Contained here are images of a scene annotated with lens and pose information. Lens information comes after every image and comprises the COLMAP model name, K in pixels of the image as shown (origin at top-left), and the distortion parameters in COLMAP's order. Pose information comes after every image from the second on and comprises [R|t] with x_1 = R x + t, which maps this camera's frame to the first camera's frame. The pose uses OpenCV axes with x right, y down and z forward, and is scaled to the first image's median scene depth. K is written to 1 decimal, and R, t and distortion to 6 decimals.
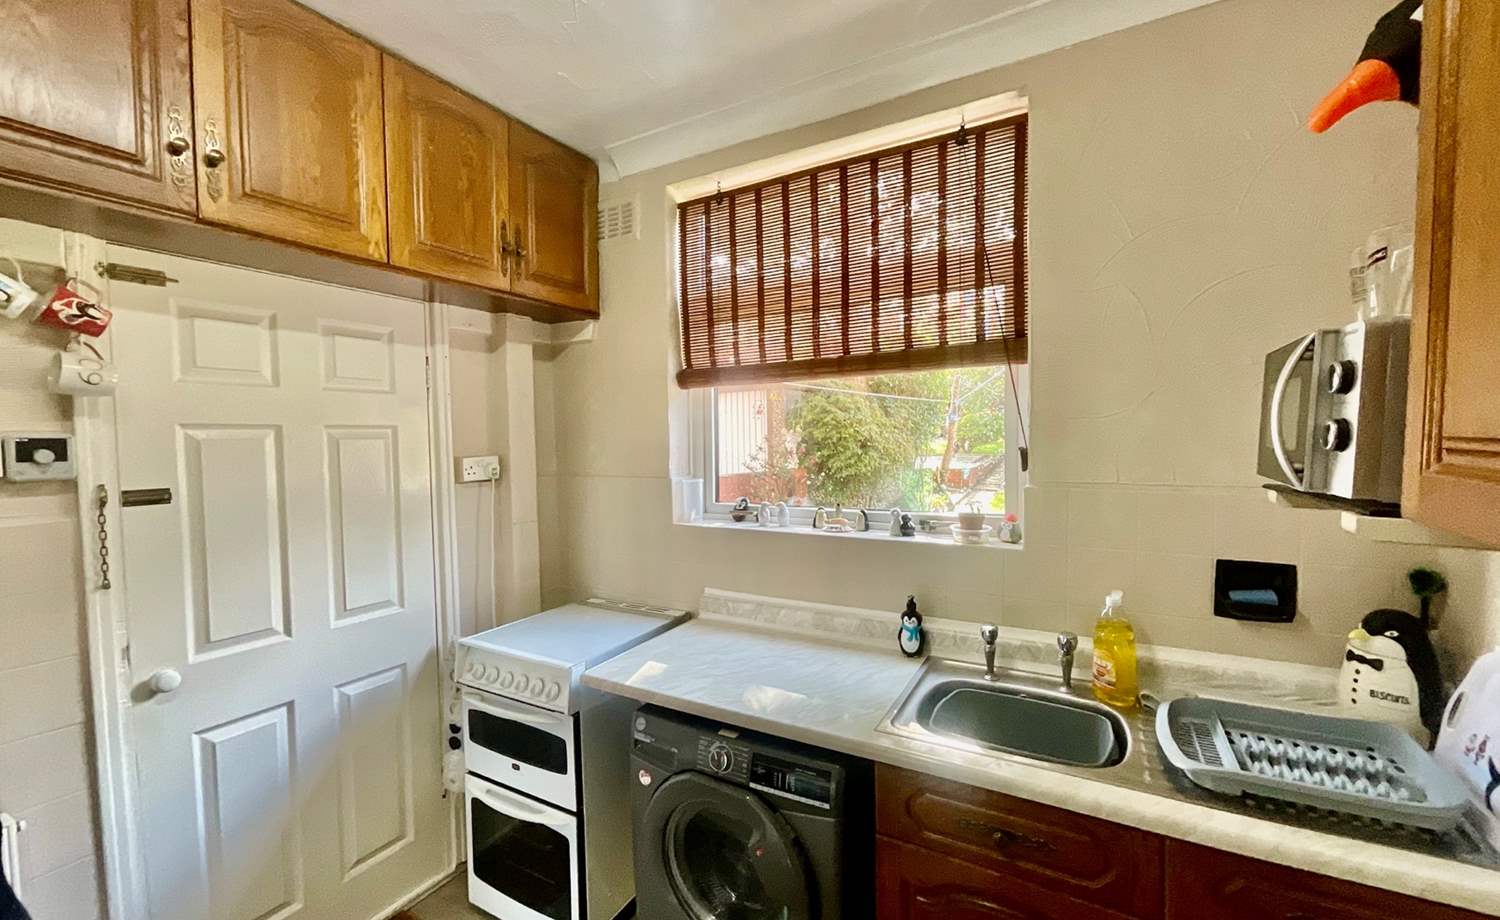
lens RADIAL K [[605.5, 0, 750.9], [0, 605.5, 465.1], [0, 0, 1]] dist [0.000226, 0.000114]
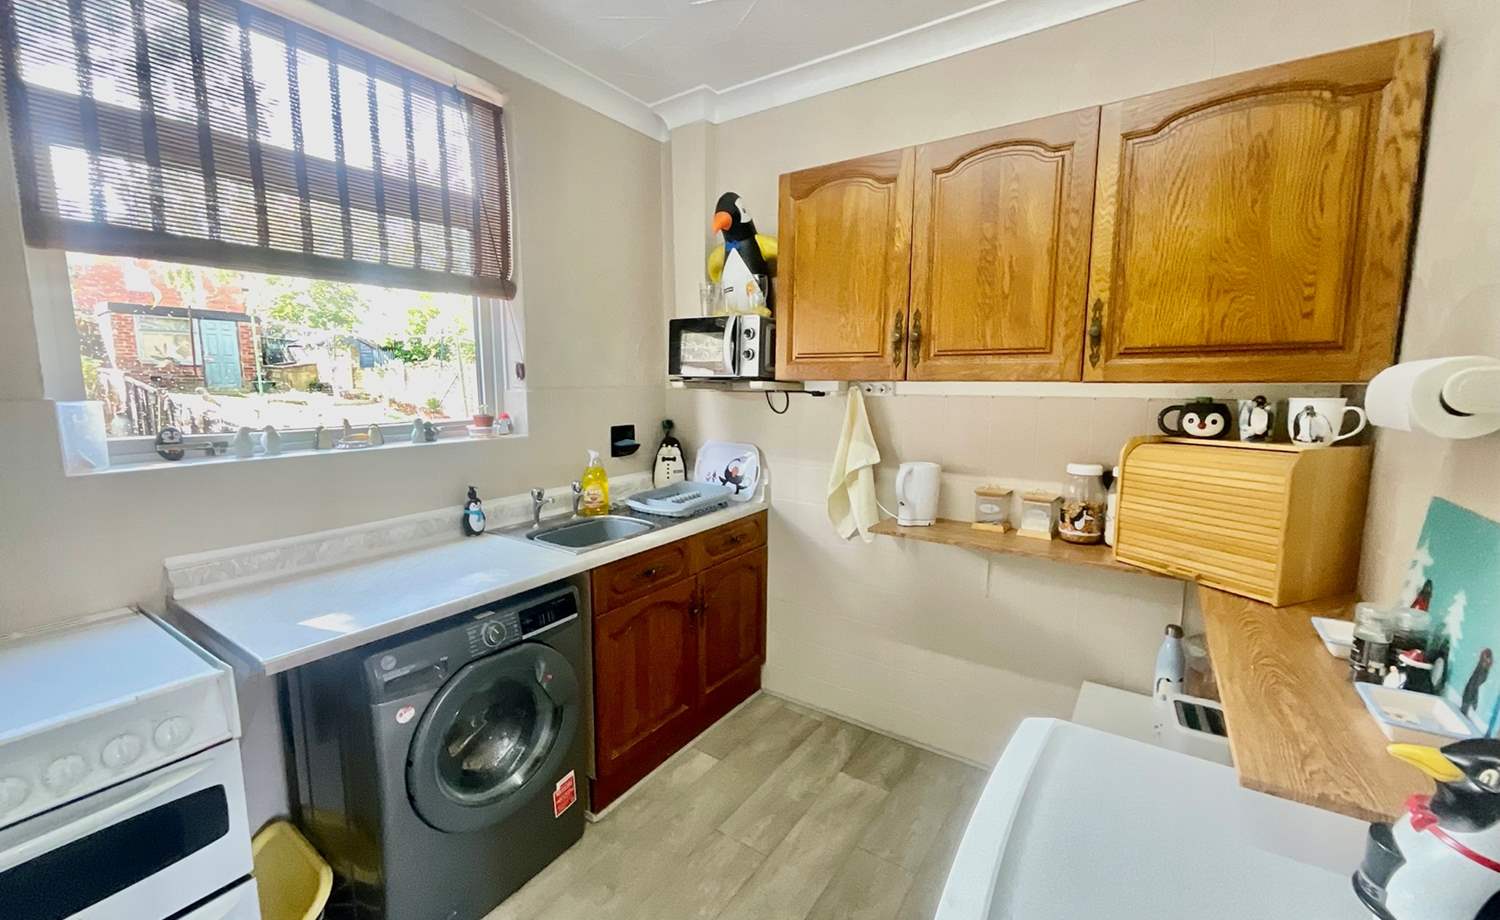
lens RADIAL K [[577.8, 0, 798.7], [0, 577.8, 456.9], [0, 0, 1]] dist [-0.002156, -0.000035]
pose [[0.025294, -0.122495, 0.992147, -0.979277], [0.042868, 0.991684, 0.121345, 0.059772], [-0.998761, 0.039462, 0.030334, 0.382198]]
